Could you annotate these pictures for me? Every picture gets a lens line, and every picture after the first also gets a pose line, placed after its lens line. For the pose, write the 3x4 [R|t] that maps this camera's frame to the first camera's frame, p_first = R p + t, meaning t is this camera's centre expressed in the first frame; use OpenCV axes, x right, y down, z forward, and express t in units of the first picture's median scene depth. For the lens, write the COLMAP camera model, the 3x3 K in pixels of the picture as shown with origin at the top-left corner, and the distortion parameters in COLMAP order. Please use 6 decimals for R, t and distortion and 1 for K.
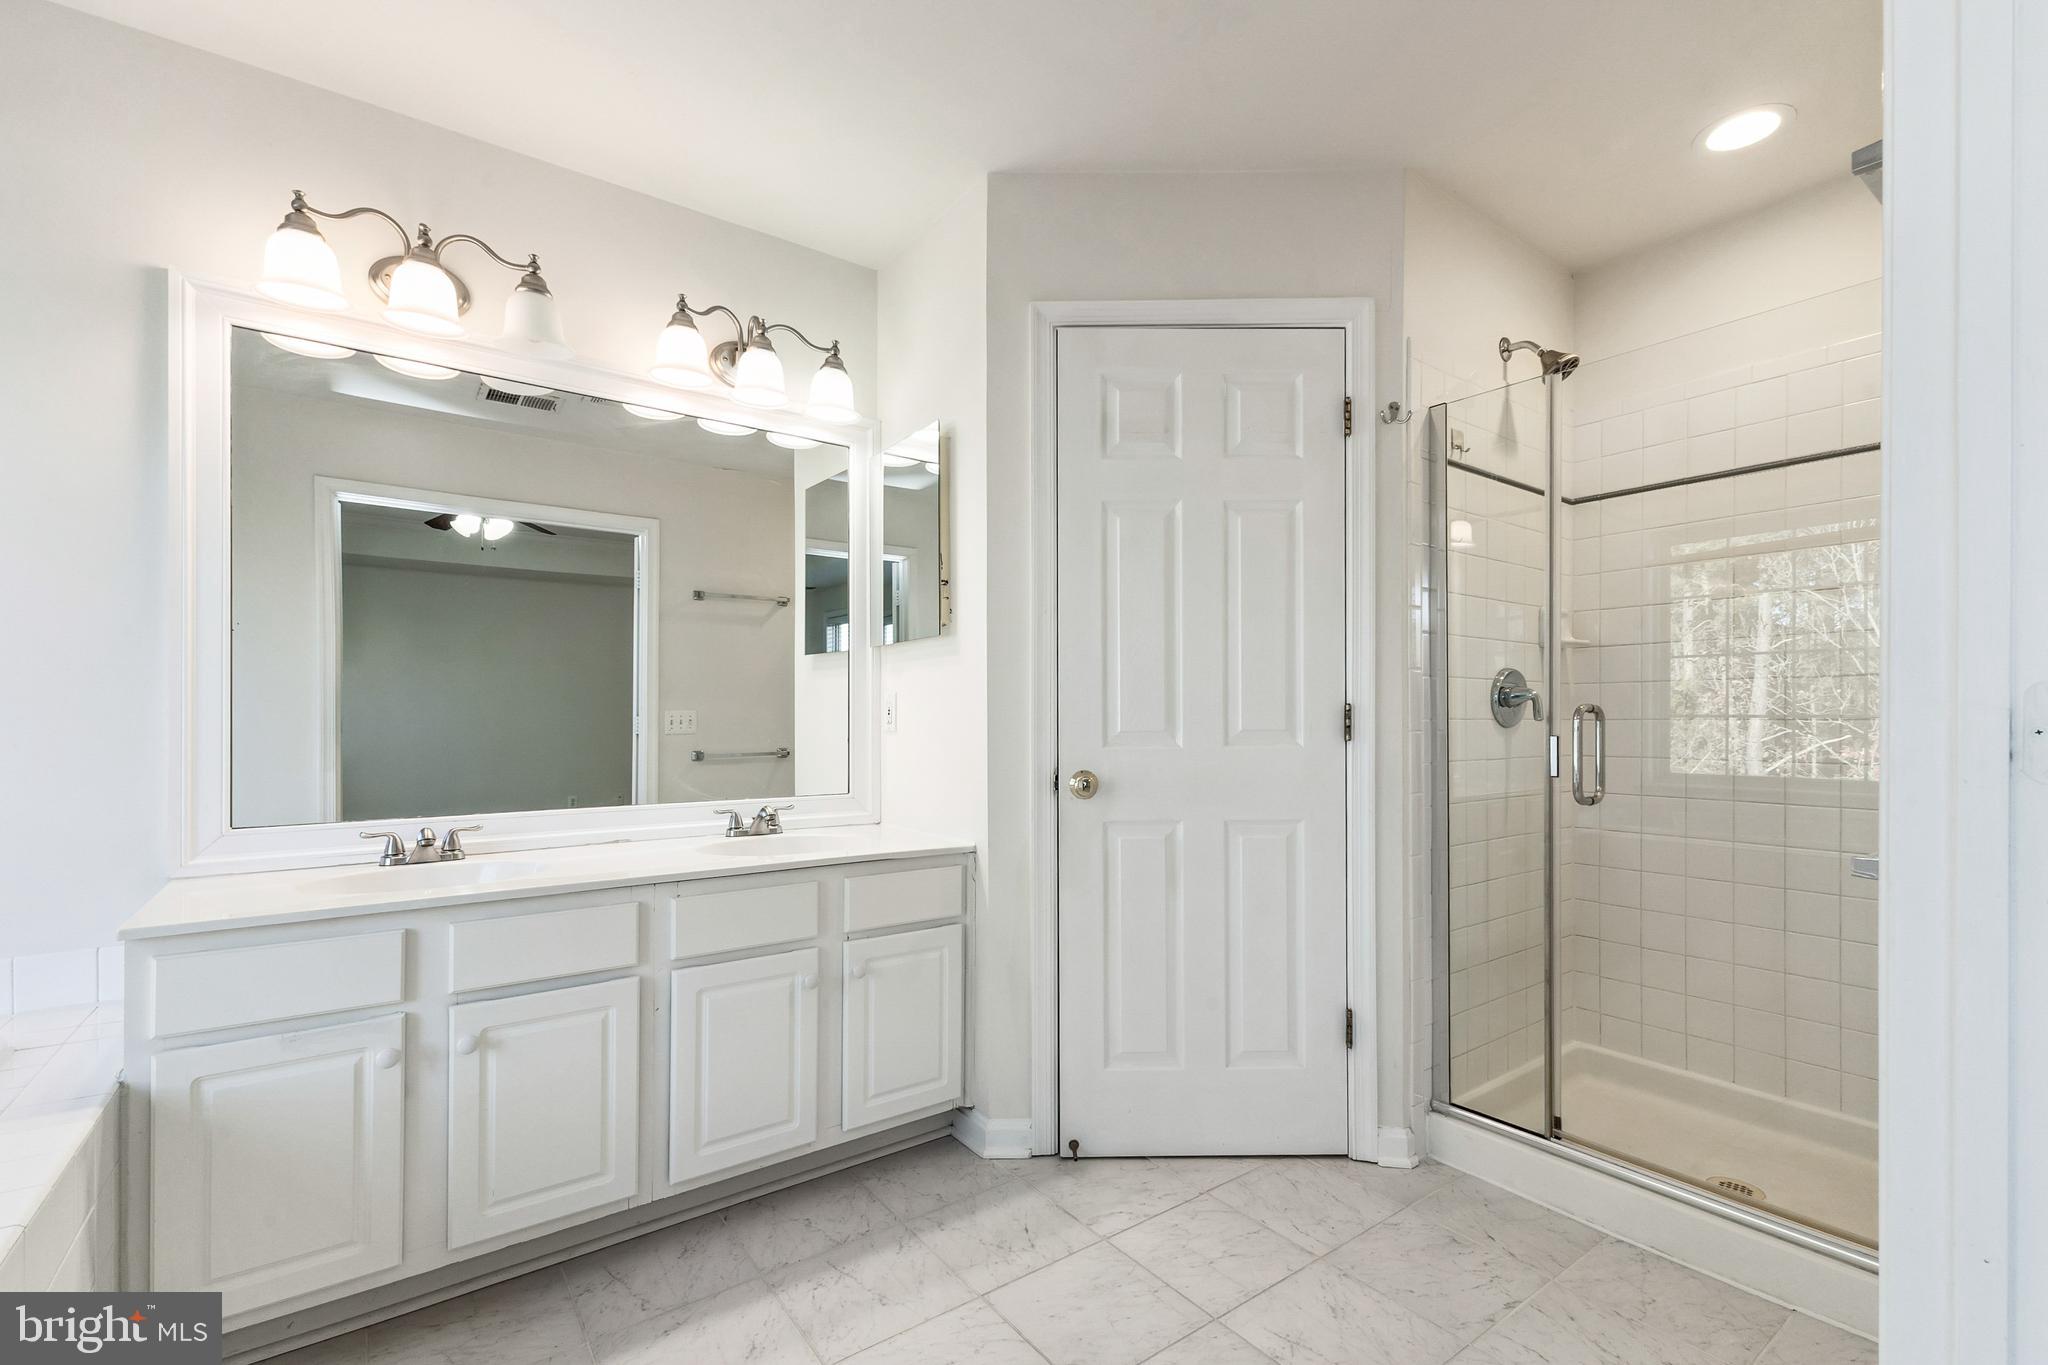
lens RADIAL K [[887.0, 0, 1008.4], [0, 887.0, 722.3], [0, 0, 1]] dist [-0.004919, -0.002989]
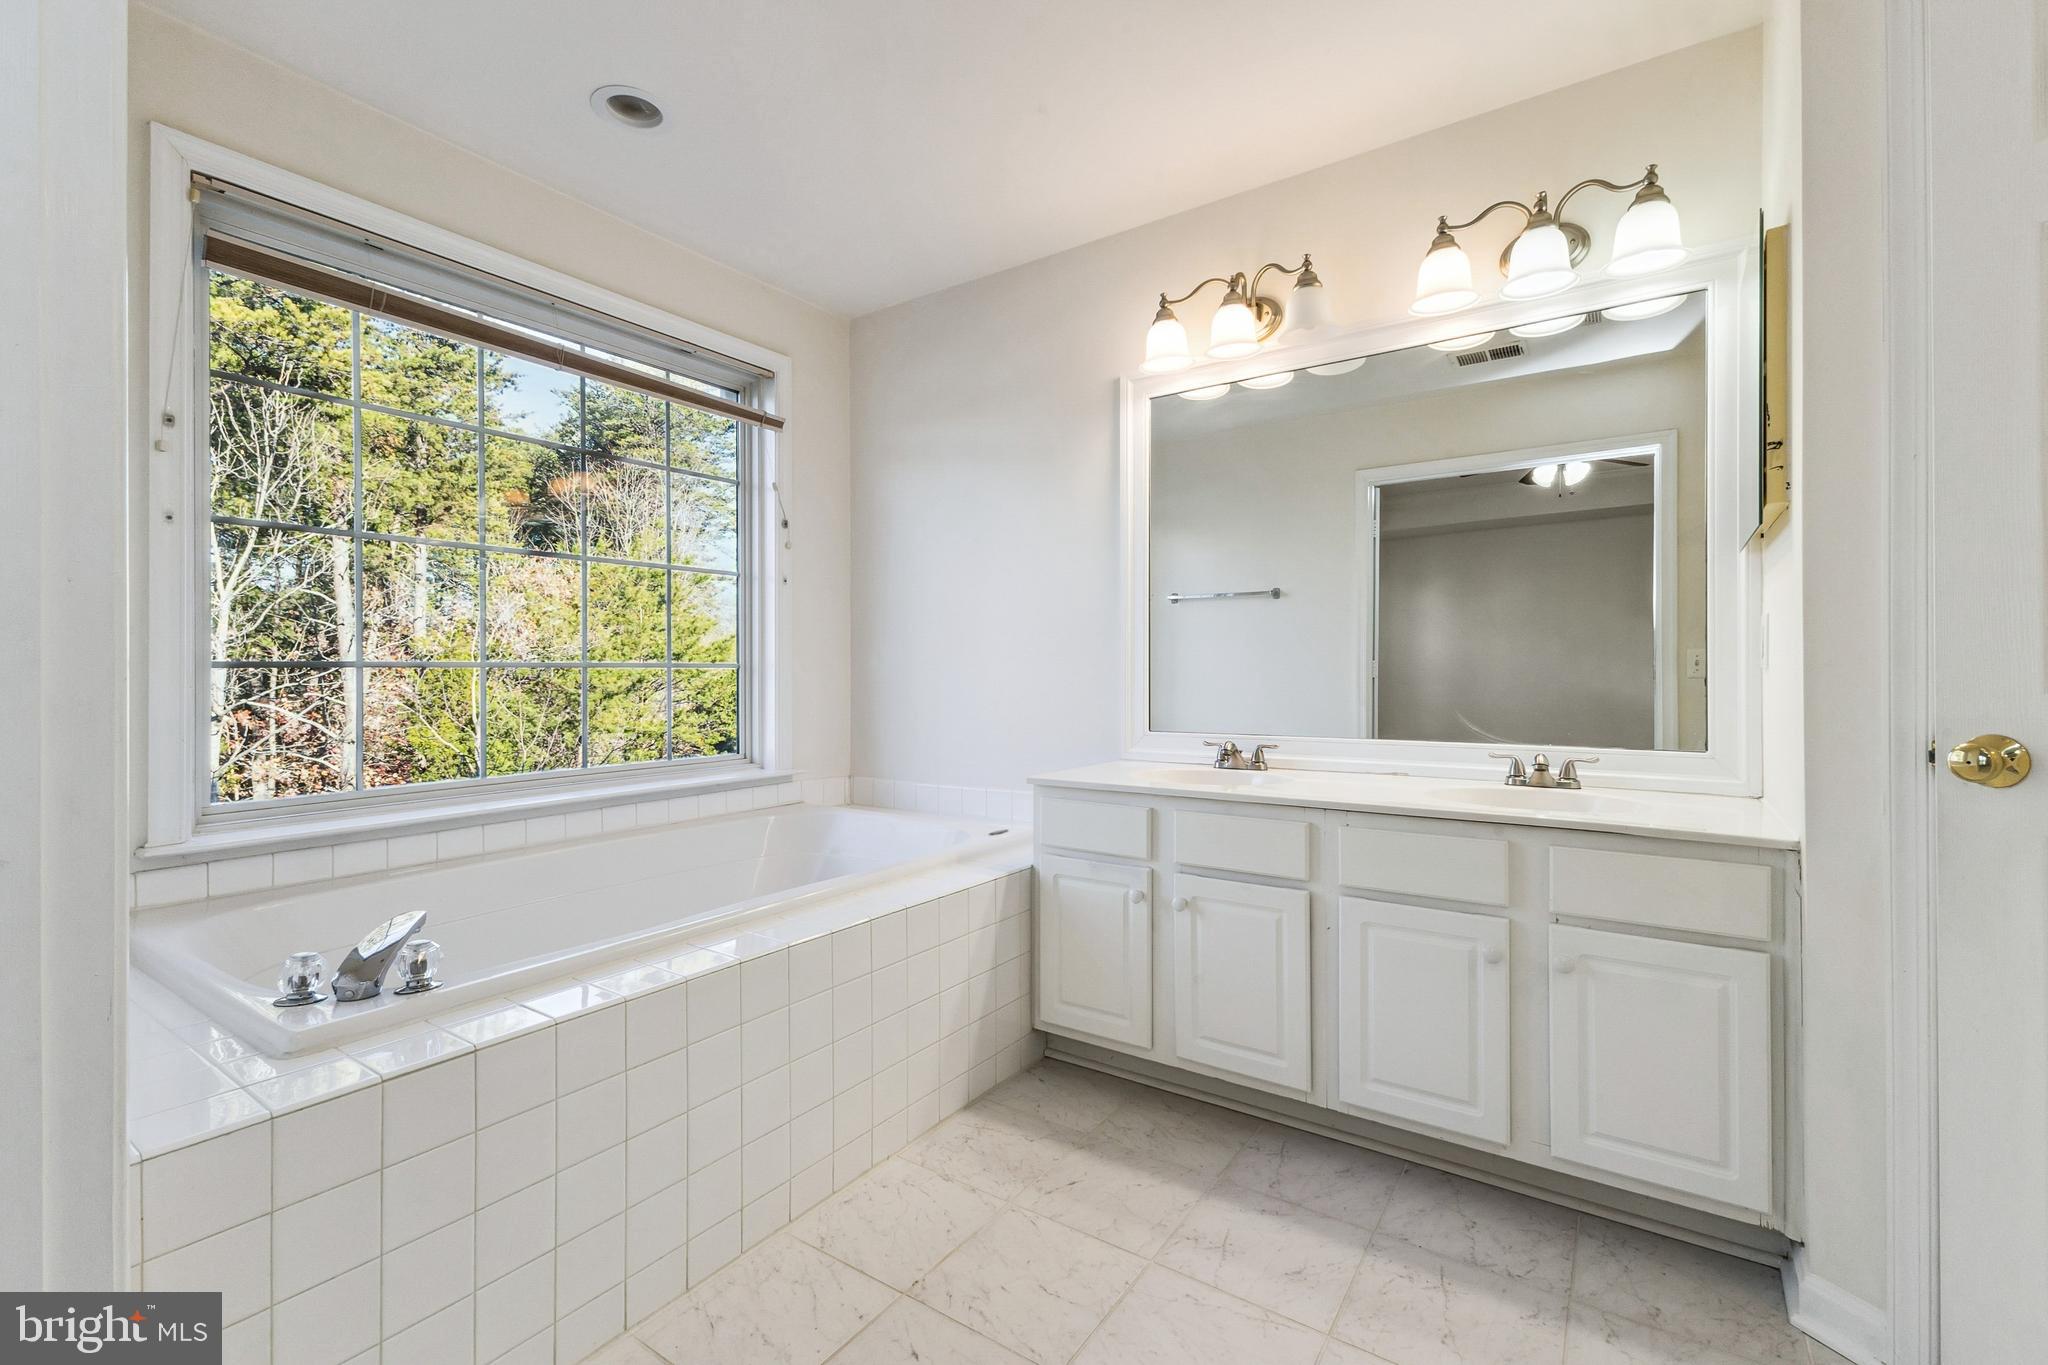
lens RADIAL K [[887.0, 0, 1024.2], [0, 887.0, 662.7], [0, 0, 1]] dist [-0.004919, -0.002989]
pose [[0.315724, -0.011236, -0.948785, 0.439735], [-0.000699, 0.999927, -0.012075, 0.018759], [0.948851, 0.004476, 0.315693, 0.285690]]
